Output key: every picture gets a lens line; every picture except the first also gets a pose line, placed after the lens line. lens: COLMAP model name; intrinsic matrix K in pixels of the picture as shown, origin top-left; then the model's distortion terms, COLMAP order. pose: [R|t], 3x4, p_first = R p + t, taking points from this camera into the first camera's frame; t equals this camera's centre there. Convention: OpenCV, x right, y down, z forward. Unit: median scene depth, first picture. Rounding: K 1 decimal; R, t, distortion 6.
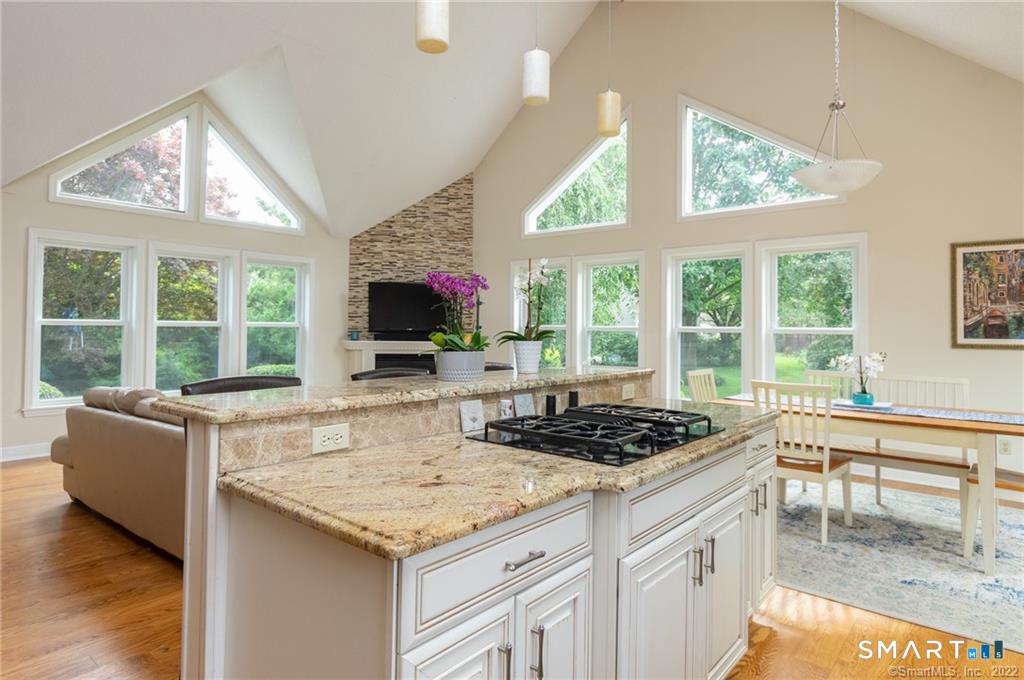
lens RADIAL K [[583.6, 0, 516.6], [0, 583.6, 314.8], [0, 0, 1]] dist [-0.001819, -0.001077]
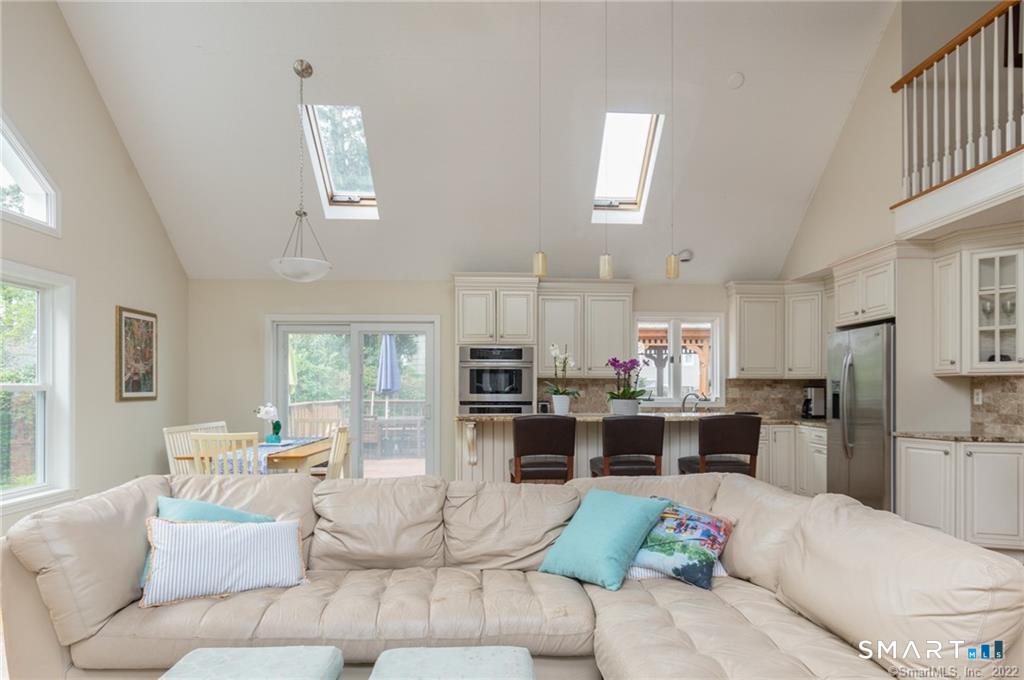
lens RADIAL K [[646.3, 0, 528.9], [0, 646.3, 386.9], [0, 0, 1]] dist [-0.000003, 0.000501]
pose [[-0.674372, -0.009735, 0.738327, -0.402449], [-0.023845, 0.999679, -0.008599, 0.012995], [-0.738006, -0.023404, -0.674388, 0.746402]]
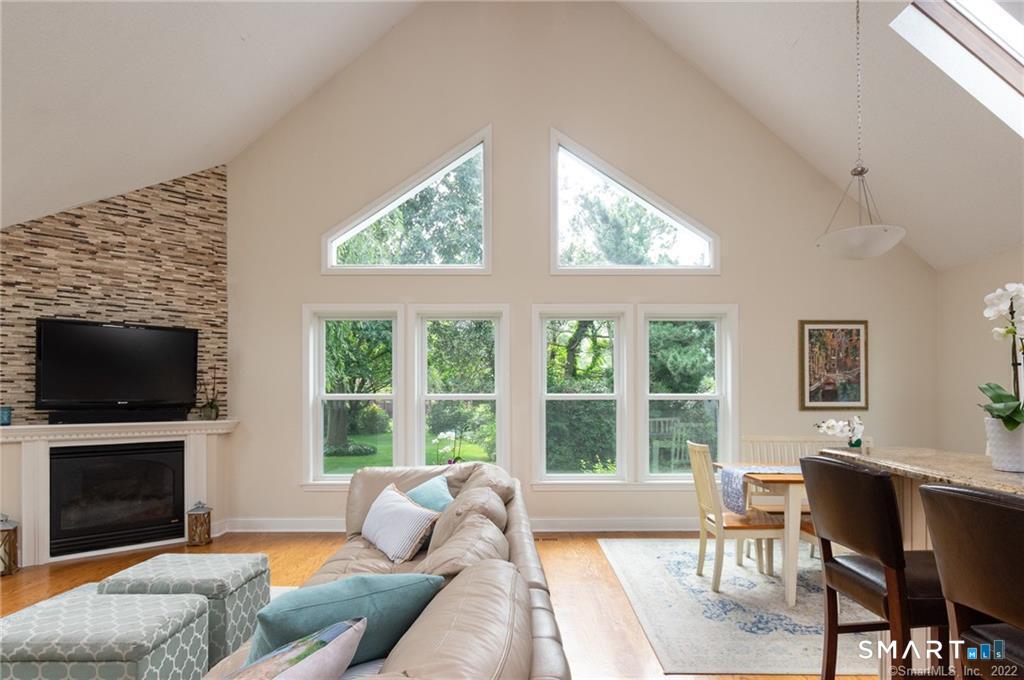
lens RADIAL K [[574.4, 0, 523.2], [0, 574.4, 394.3], [0, 0, 1]] dist [-0.004317, -0.003693]
pose [[0.763387, -0.009364, 0.645874, -0.248480], [-0.004321, 0.999799, 0.019601, 0.003024], [-0.645927, -0.017754, 0.763192, 0.288275]]
